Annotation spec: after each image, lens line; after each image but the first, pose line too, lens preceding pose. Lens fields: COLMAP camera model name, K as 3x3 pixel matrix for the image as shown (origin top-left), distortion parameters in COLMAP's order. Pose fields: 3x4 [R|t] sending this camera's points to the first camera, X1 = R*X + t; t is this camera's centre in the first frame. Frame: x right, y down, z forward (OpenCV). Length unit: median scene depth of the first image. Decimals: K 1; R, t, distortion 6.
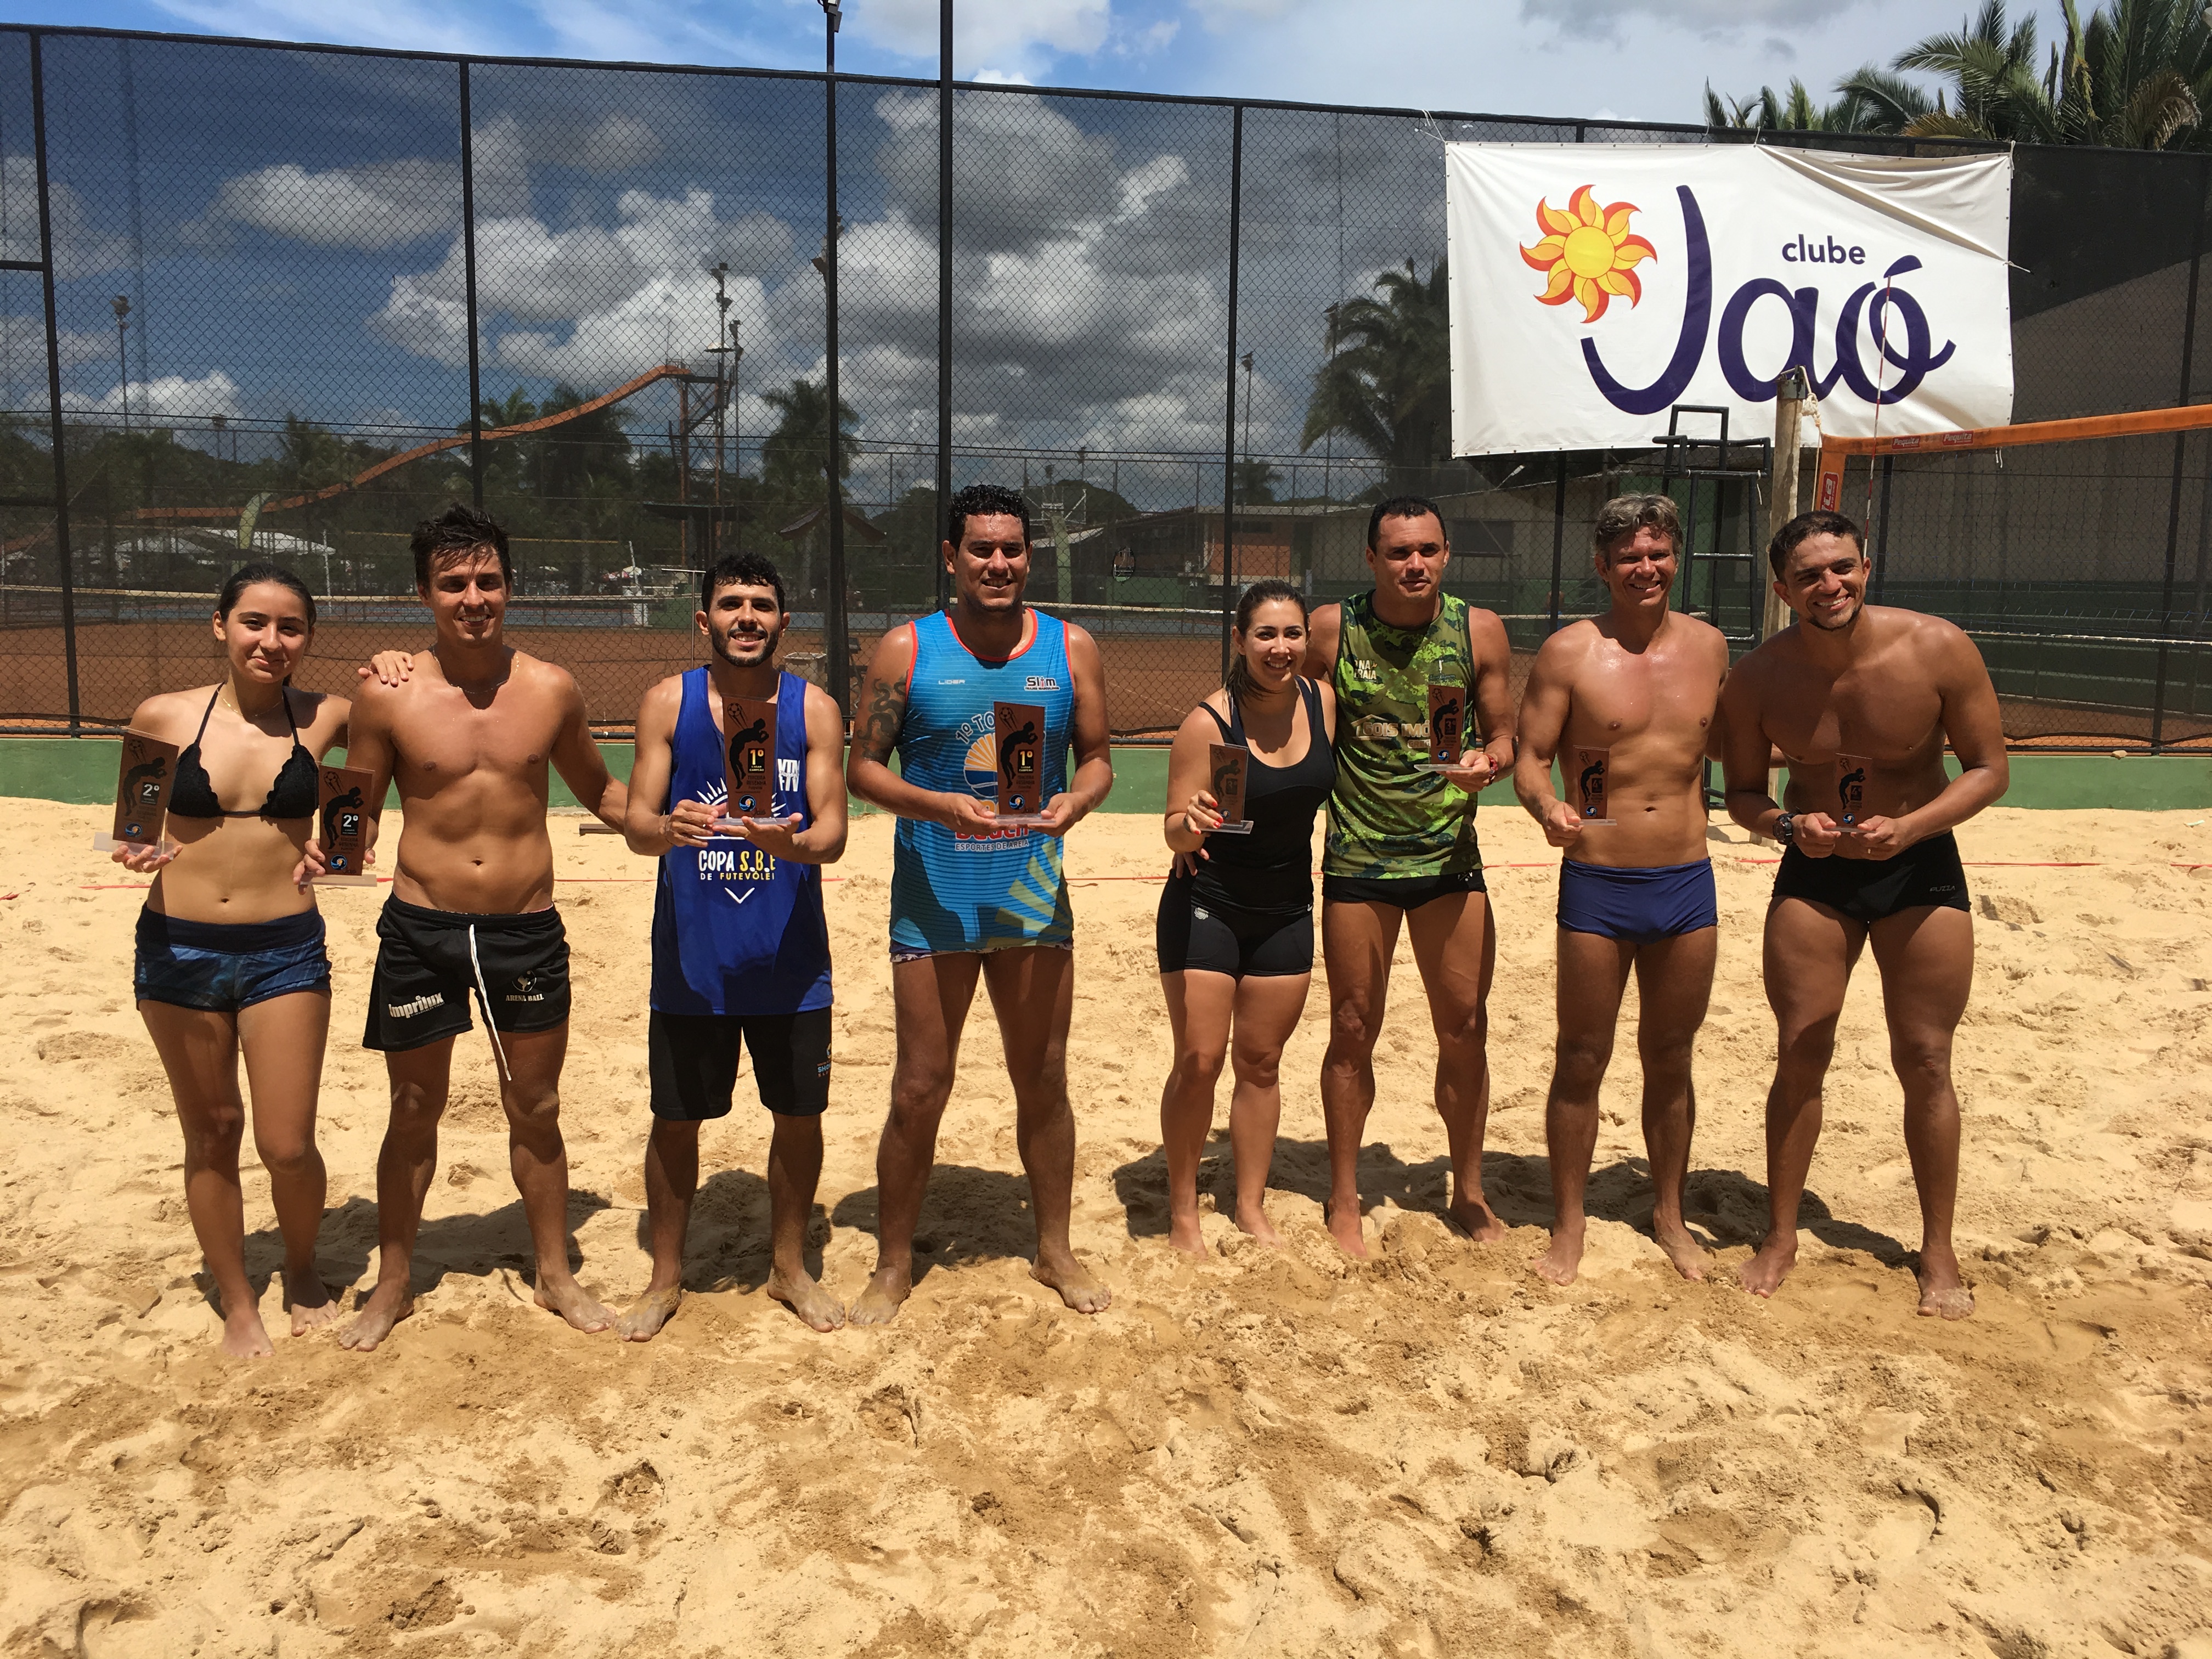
lens RADIAL K [[1892.8, 0, 1100.9], [0, 1892.8, 819.9], [0, 0, 1]] dist [0.076395, -0.105658]
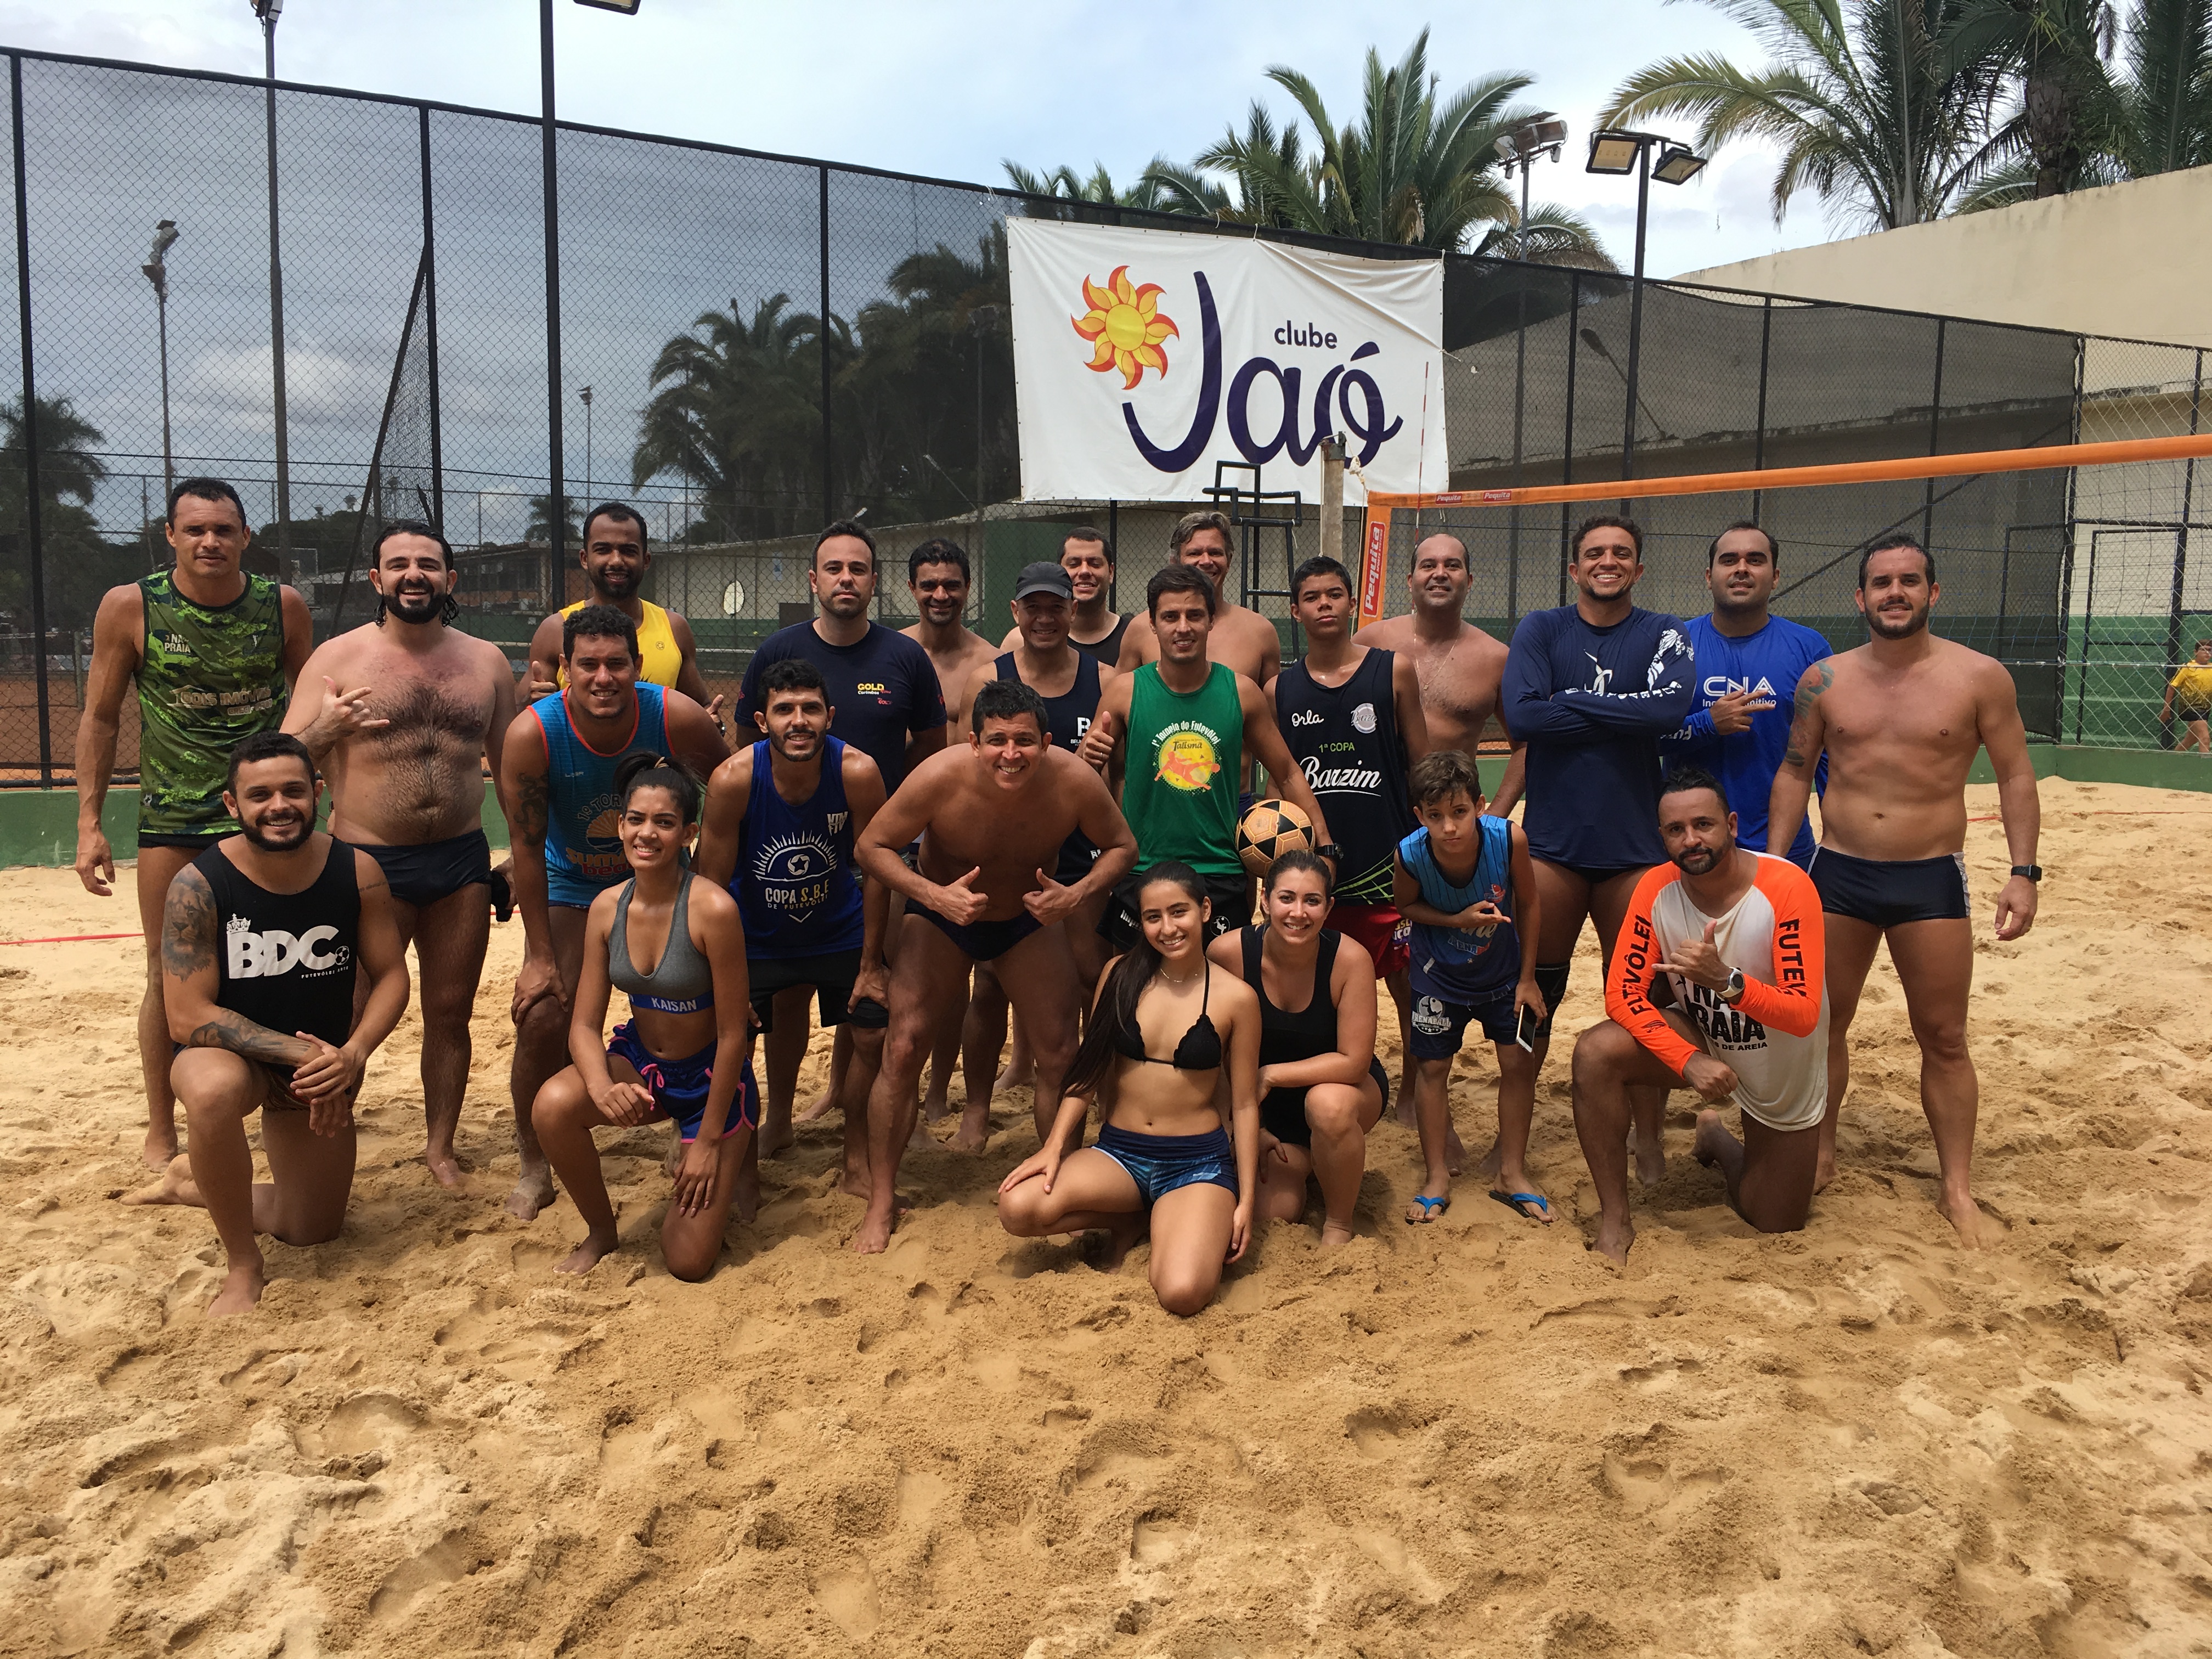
lens RADIAL K [[1892.8, 0, 1103.3], [0, 1892.8, 826.0], [0, 0, 1]] dist [0.076395, -0.105658]
pose [[0.935441, -0.038371, 0.351395, -0.150303], [0.044379, 0.998974, -0.009056, 0.002904], [-0.350687, 0.024066, 0.936183, -0.023587]]
